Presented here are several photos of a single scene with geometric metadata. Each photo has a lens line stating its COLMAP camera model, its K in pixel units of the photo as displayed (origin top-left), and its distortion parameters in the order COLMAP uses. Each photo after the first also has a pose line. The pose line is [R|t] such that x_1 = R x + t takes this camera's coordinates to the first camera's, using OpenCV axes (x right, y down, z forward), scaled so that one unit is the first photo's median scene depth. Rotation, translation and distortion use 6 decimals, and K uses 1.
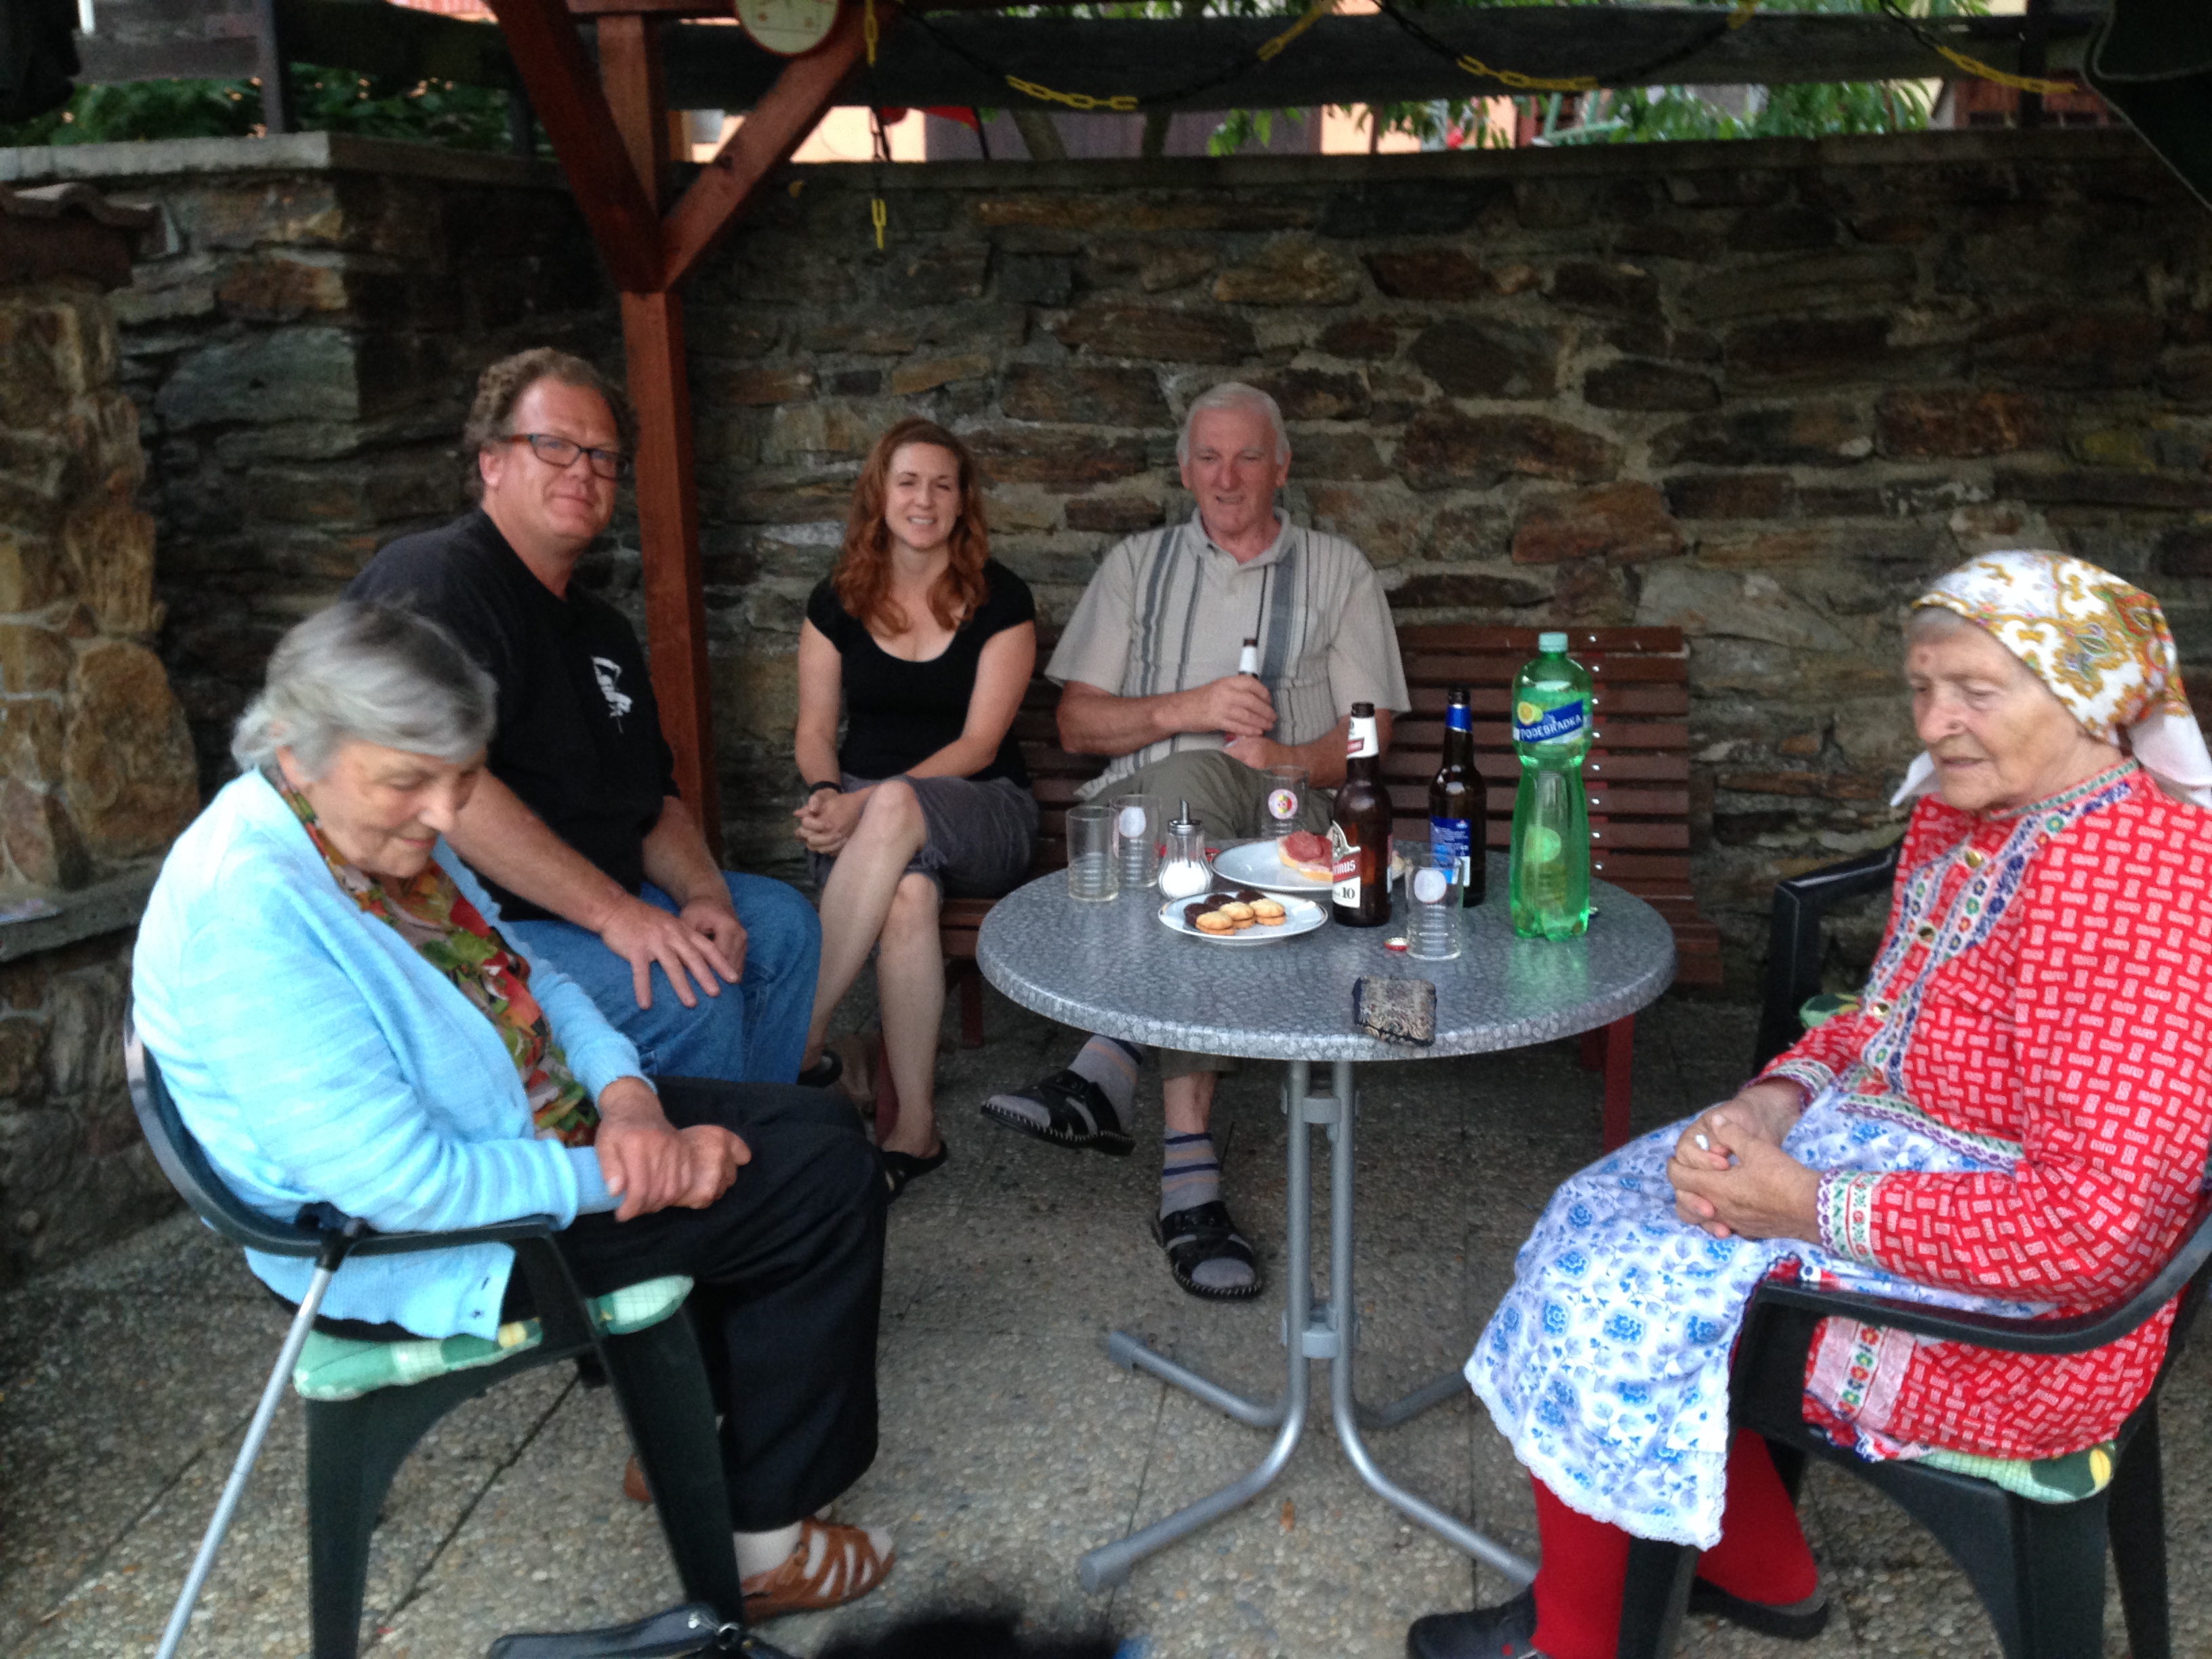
lens RADIAL K [[2163.9, 0, 1082.0], [0, 2163.9, 827.8], [0, 0, 1]] dist [0.062131, 0.000000]
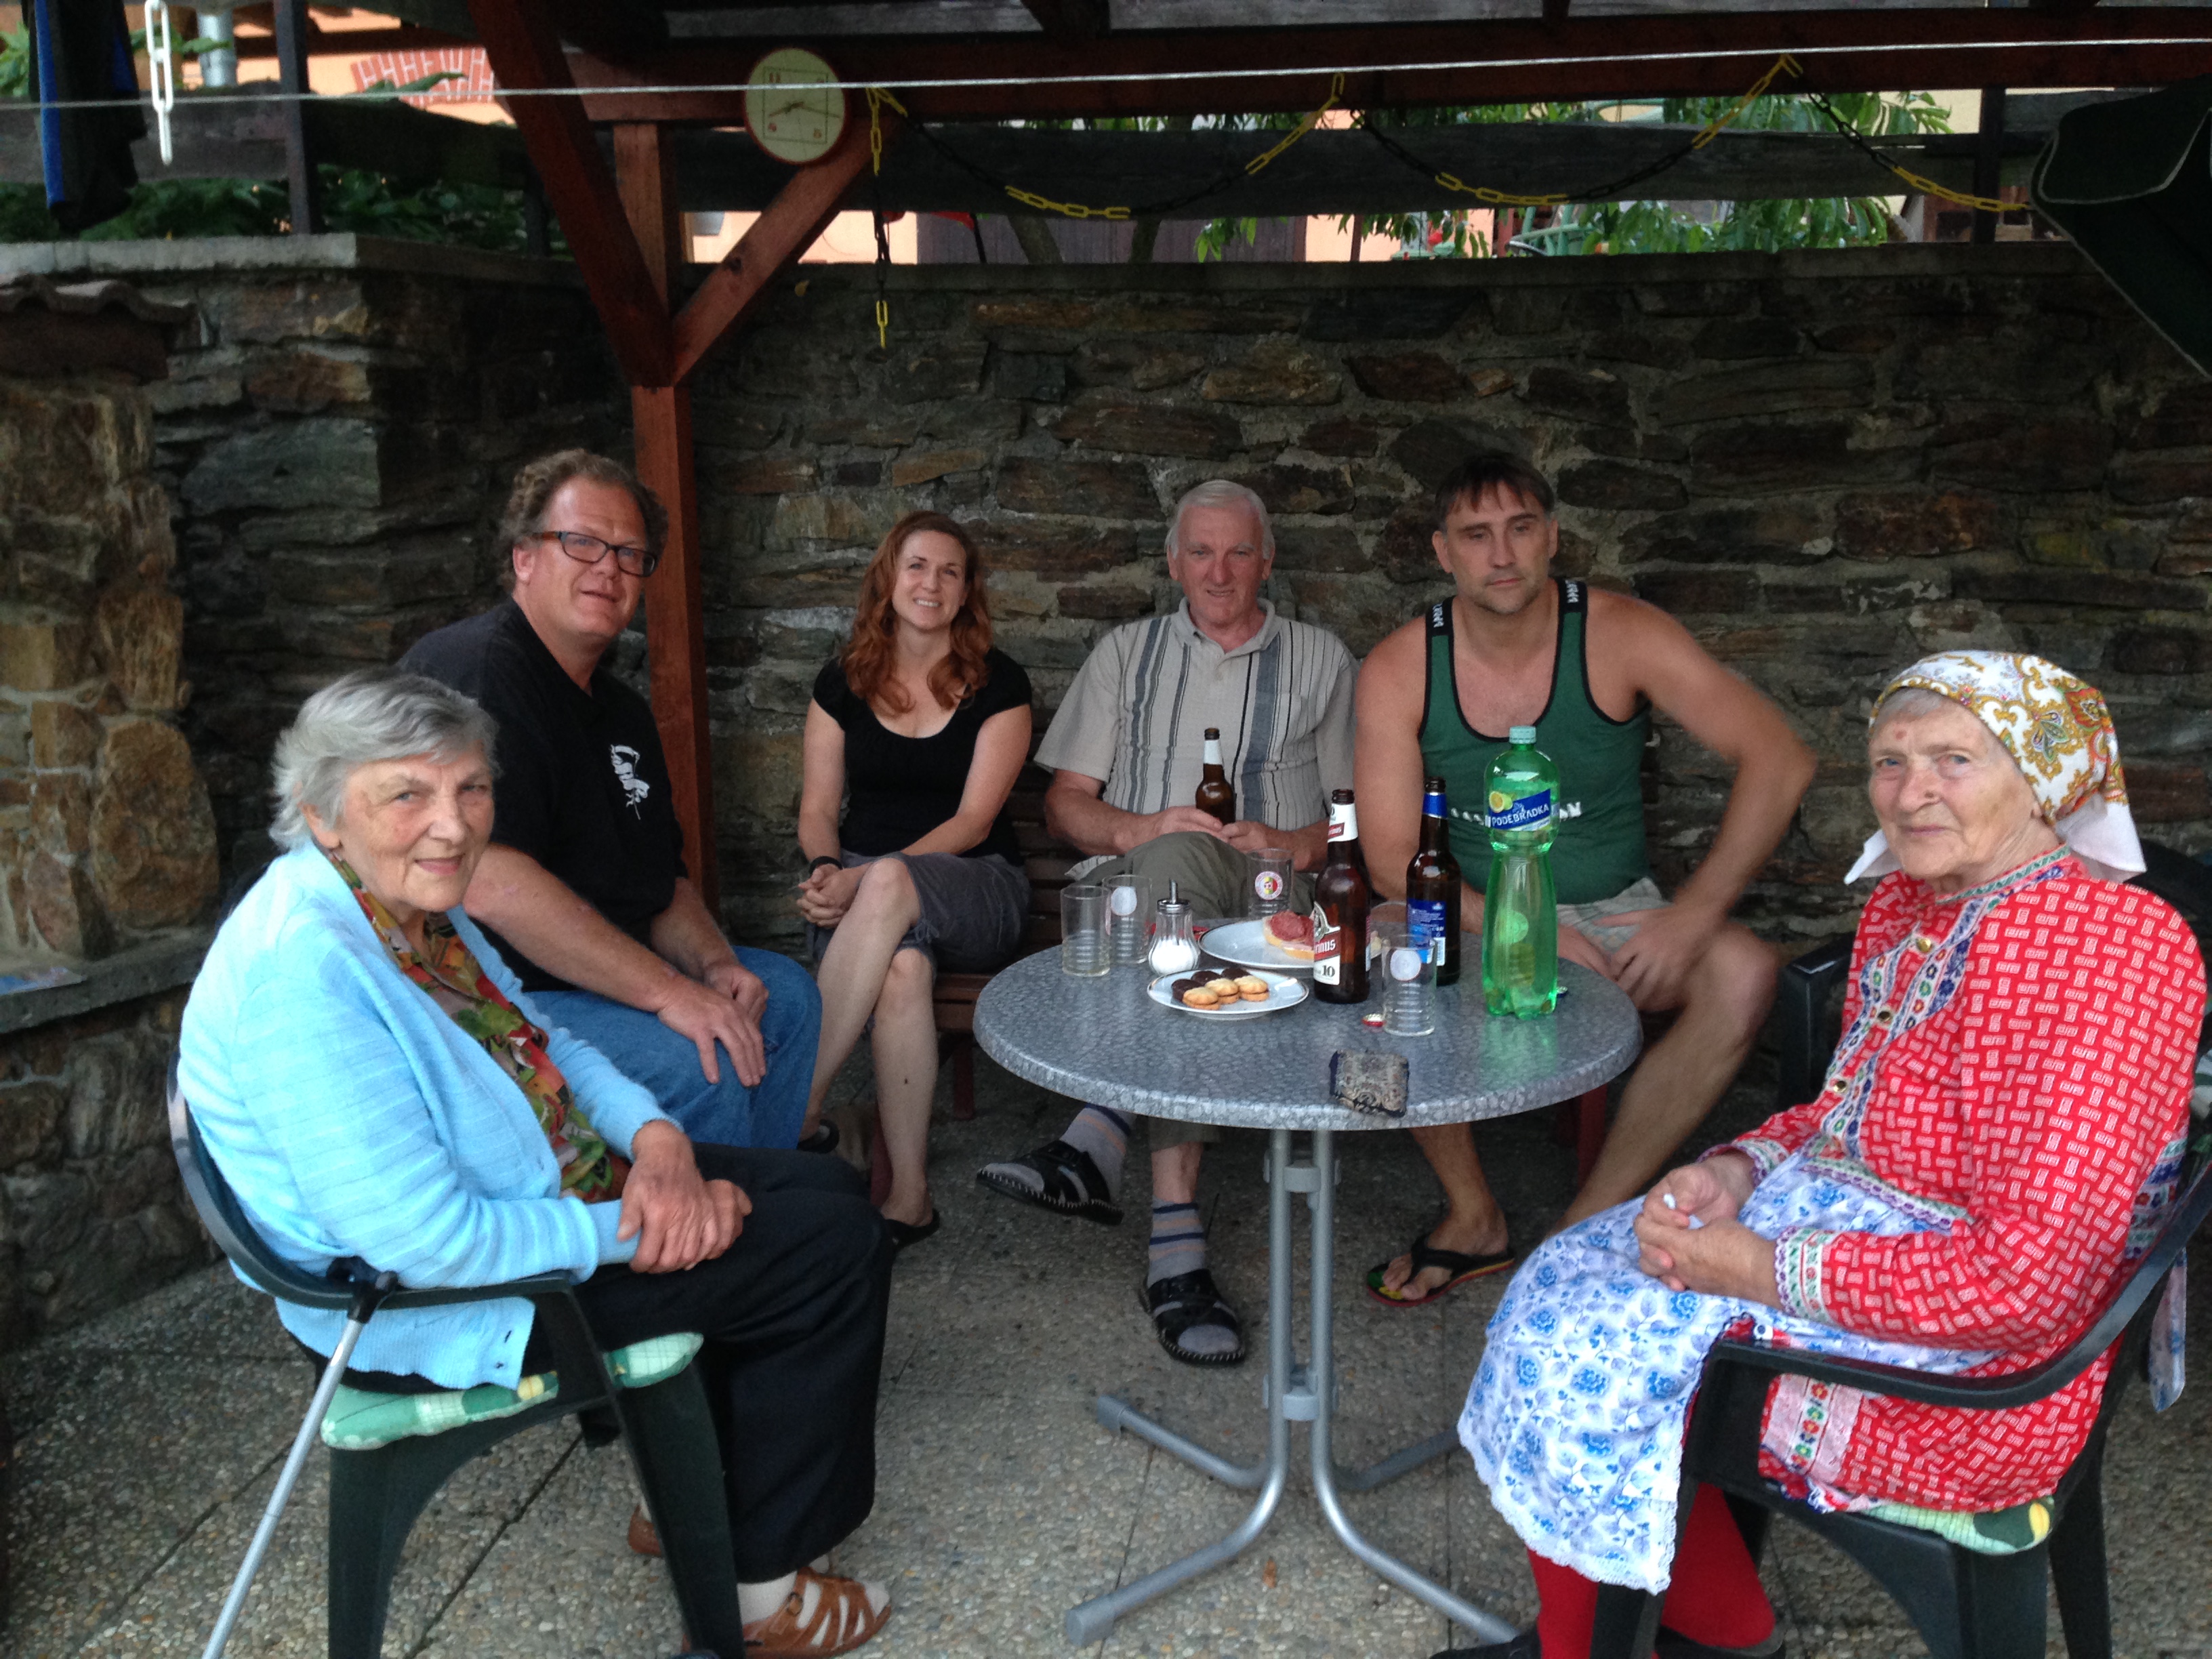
lens RADIAL K [[2163.9, 0, 1082.3], [0, 2163.9, 821.1], [0, 0, 1]] dist [0.062131, 0.000000]
pose [[0.999926, 0.008544, 0.008632, -0.005216], [-0.008204, 0.999216, -0.038719, -0.000245], [-0.008956, 0.038646, 0.999213, -0.037932]]
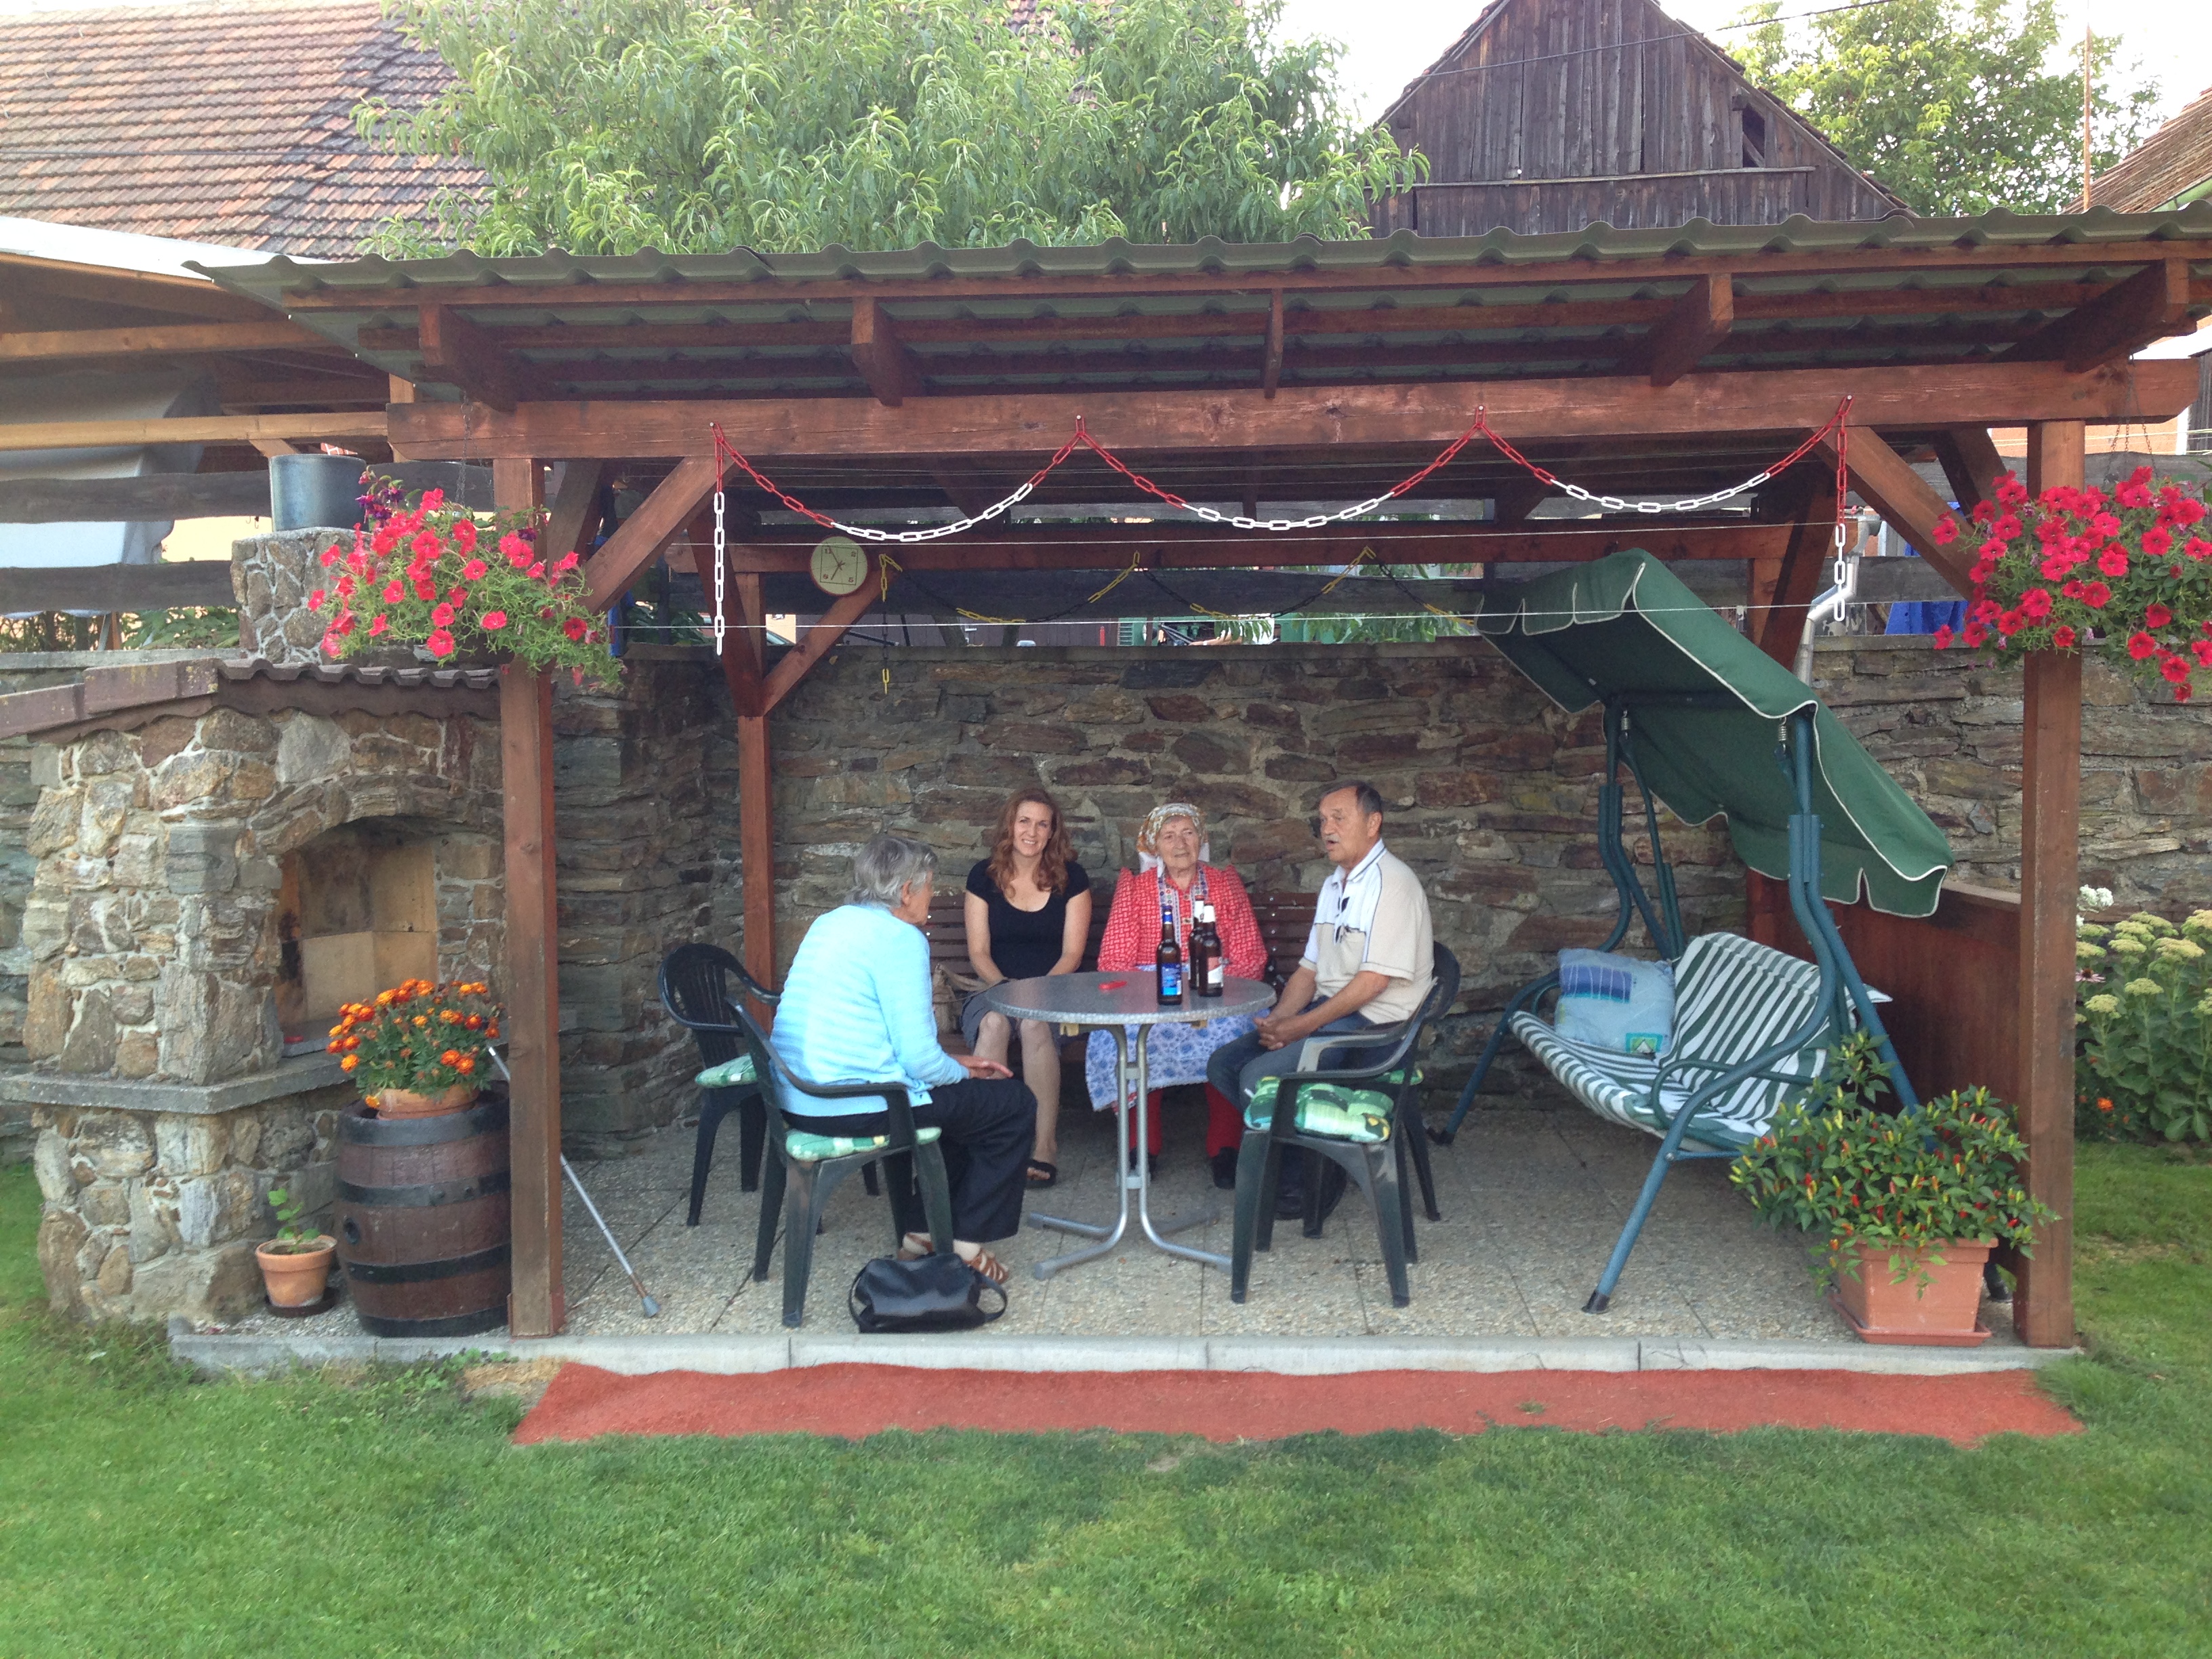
lens RADIAL K [[2163.9, 0, 1107.8], [0, 2163.9, 829.2], [0, 0, 1]] dist [0.062131, 0.000000]
pose [[0.994518, -0.001252, 0.104556, -0.121637], [0.018741, 0.985871, -0.166453, 0.195426], [-0.102870, 0.167500, 0.980490, -1.002159]]
